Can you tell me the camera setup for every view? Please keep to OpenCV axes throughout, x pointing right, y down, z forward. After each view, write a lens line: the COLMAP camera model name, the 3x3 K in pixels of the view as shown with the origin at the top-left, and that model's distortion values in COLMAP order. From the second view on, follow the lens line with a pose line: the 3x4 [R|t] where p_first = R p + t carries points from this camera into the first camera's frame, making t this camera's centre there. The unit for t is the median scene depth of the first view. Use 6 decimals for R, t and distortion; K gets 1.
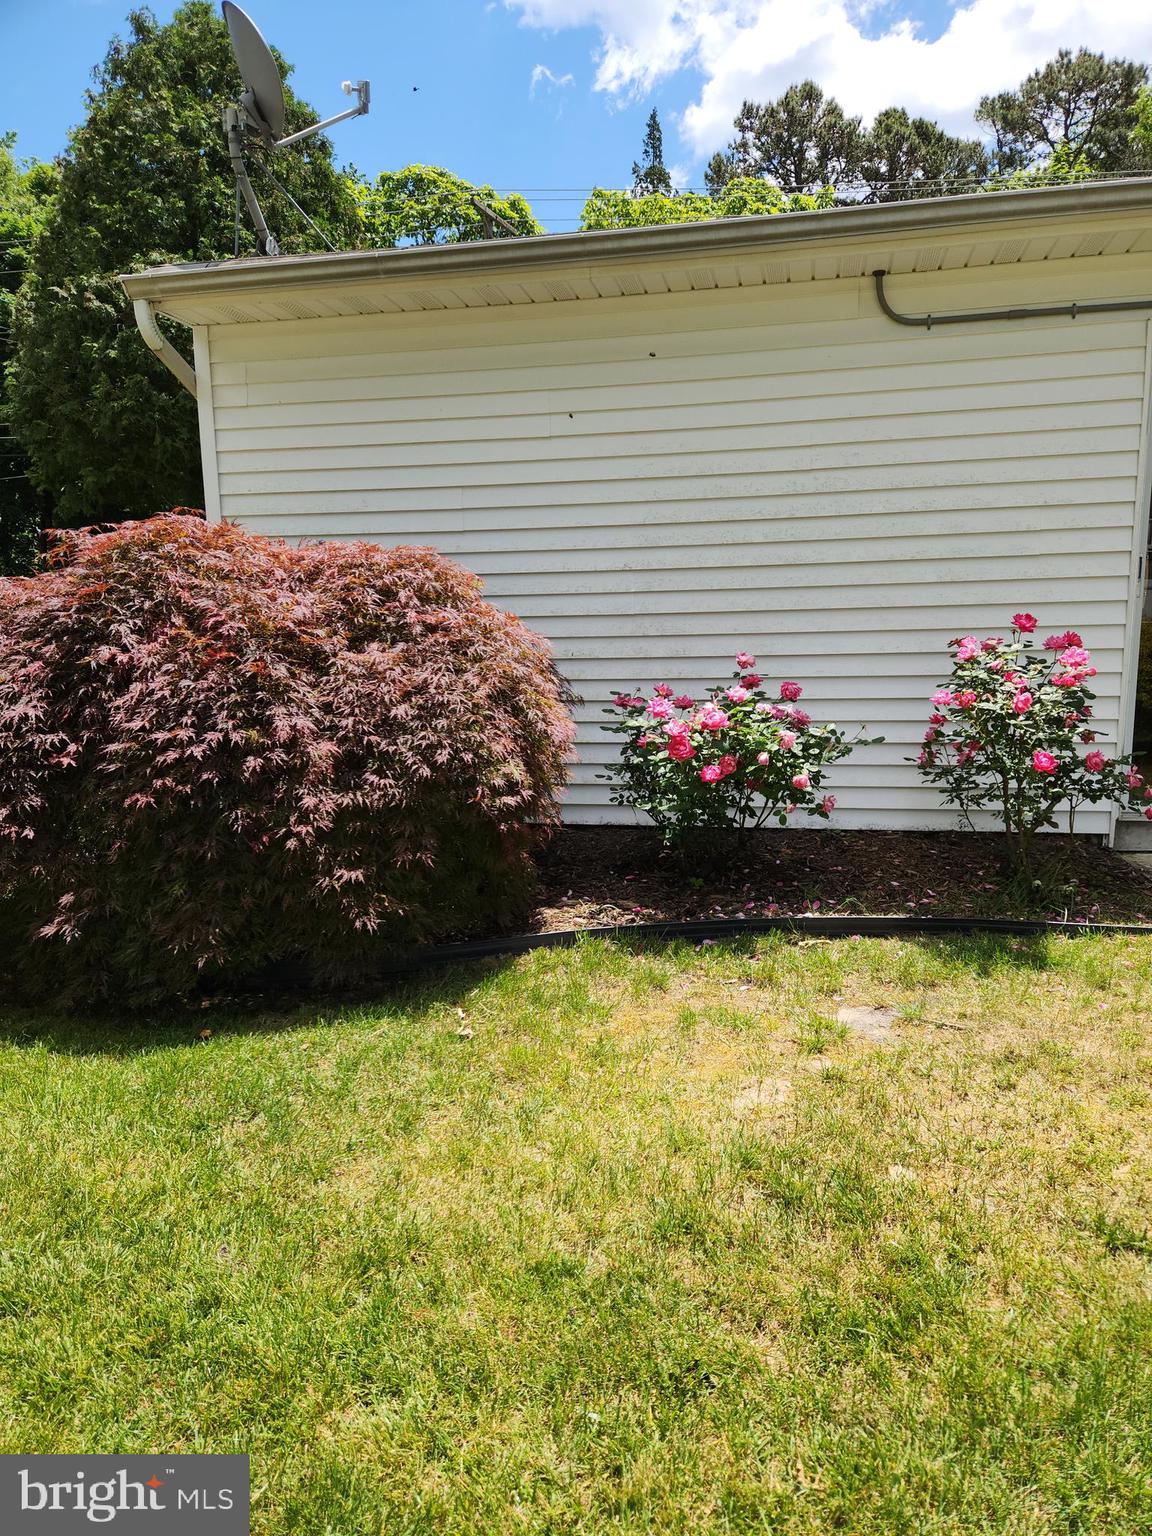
lens RADIAL K [[1034.4, 0, 579.9], [0, 1034.4, 765.0], [0, 0, 1]] dist [0.073499, -0.052024]
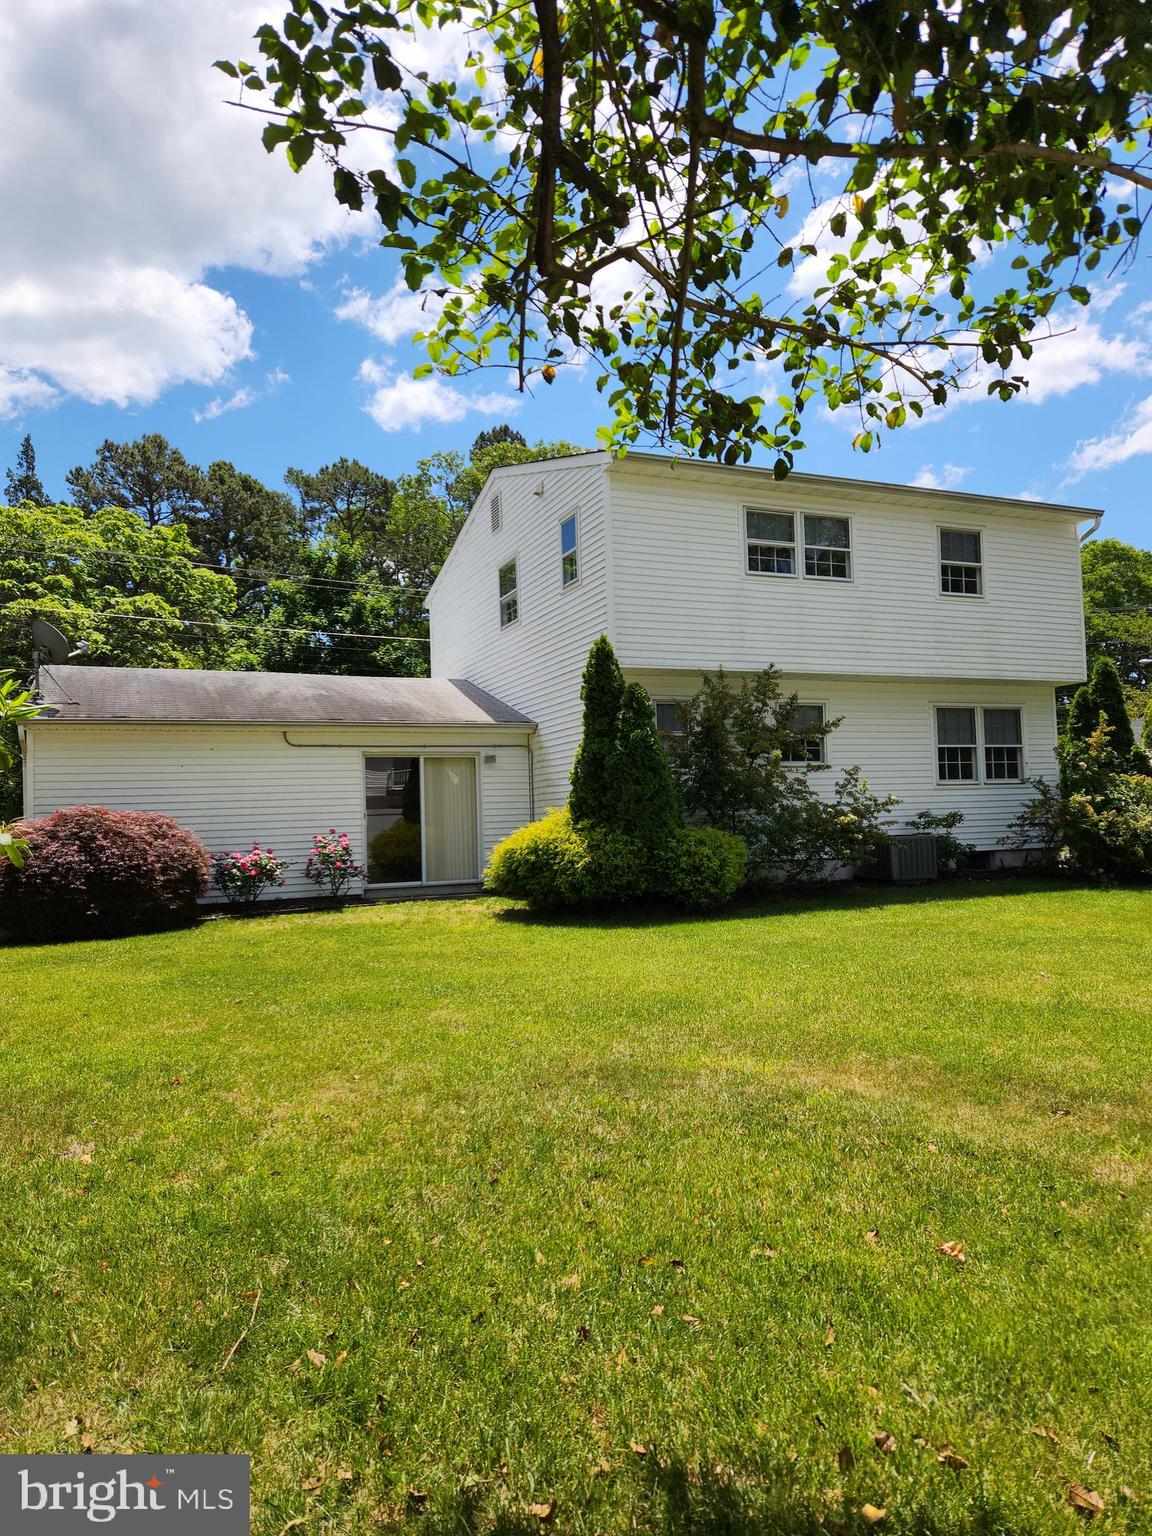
lens RADIAL K [[1034.4, 0, 584.6], [0, 1034.4, 765.5], [0, 0, 1]] dist [0.073499, -0.052024]
pose [[0.813398, 0.026561, 0.581101, -0.804722], [0.098196, 0.978351, -0.182170, 0.317006], [-0.573360, 0.205239, 0.793181, -2.004420]]
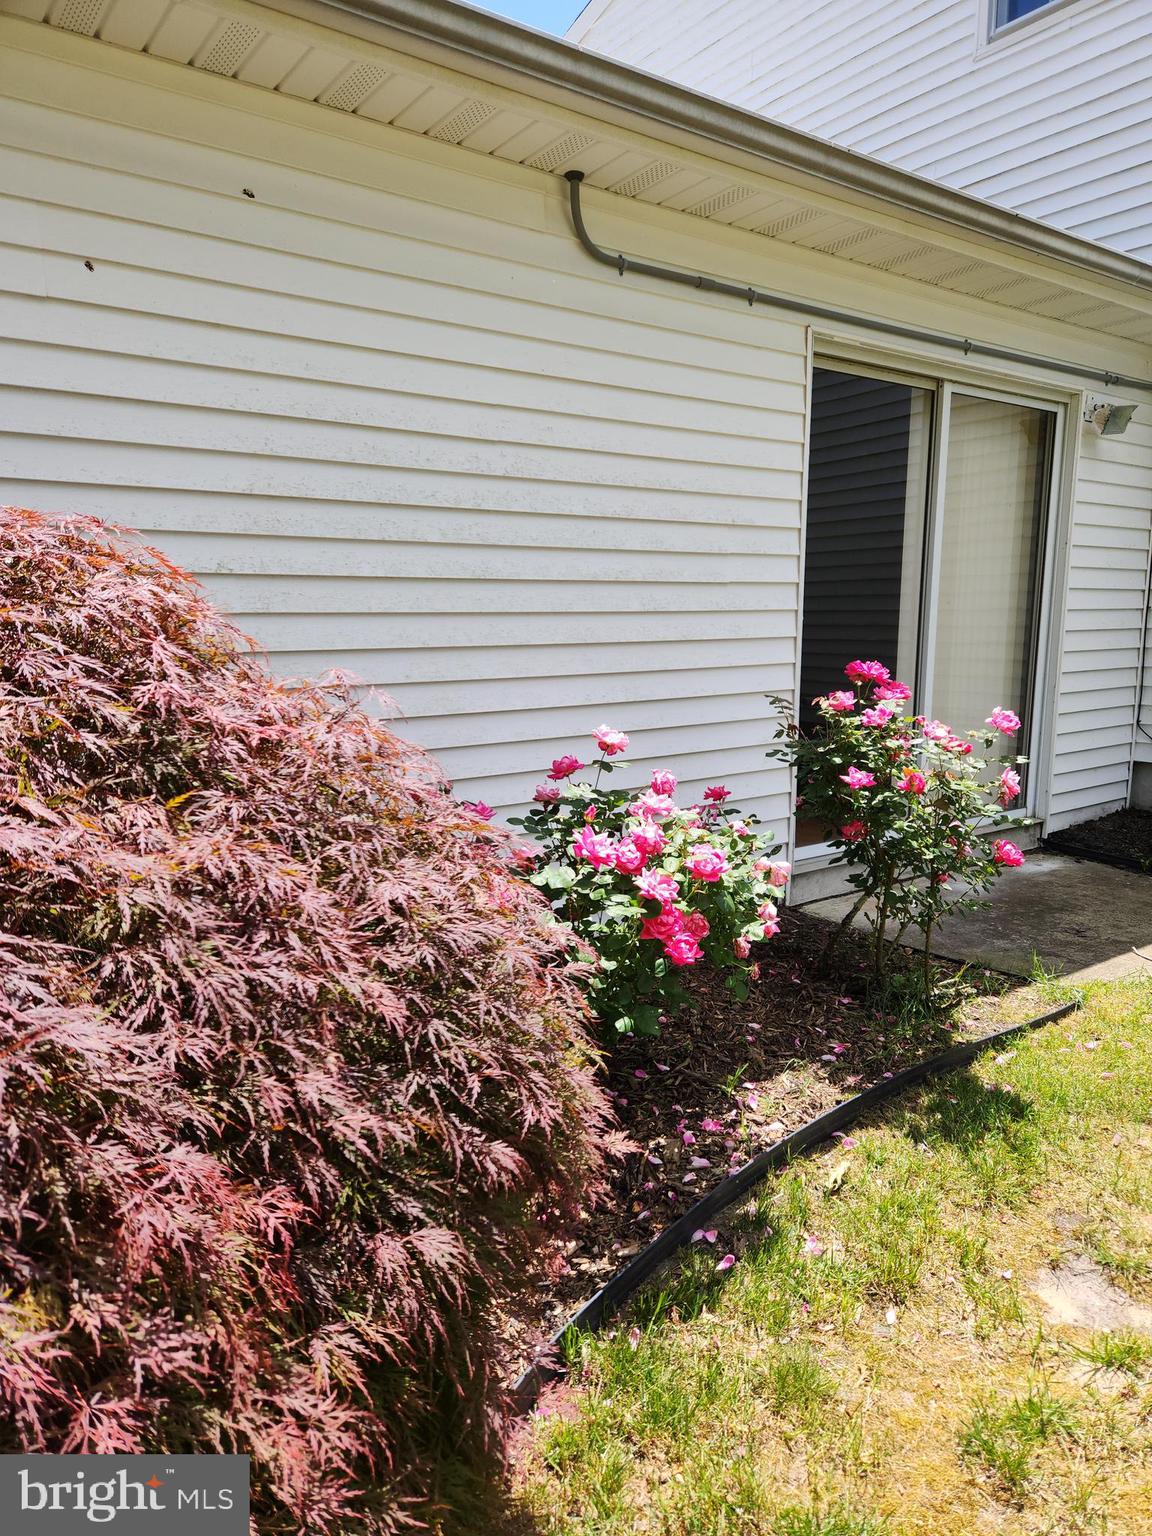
lens RADIAL K [[1034.4, 0, 573.9], [0, 1034.4, 760.9], [0, 0, 1]] dist [0.073499, -0.052024]
pose [[0.679679, -0.086980, 0.728335, -0.246661], [0.092764, 0.995165, 0.032279, -0.088875], [-0.727621, 0.045624, 0.684461, 0.486549]]
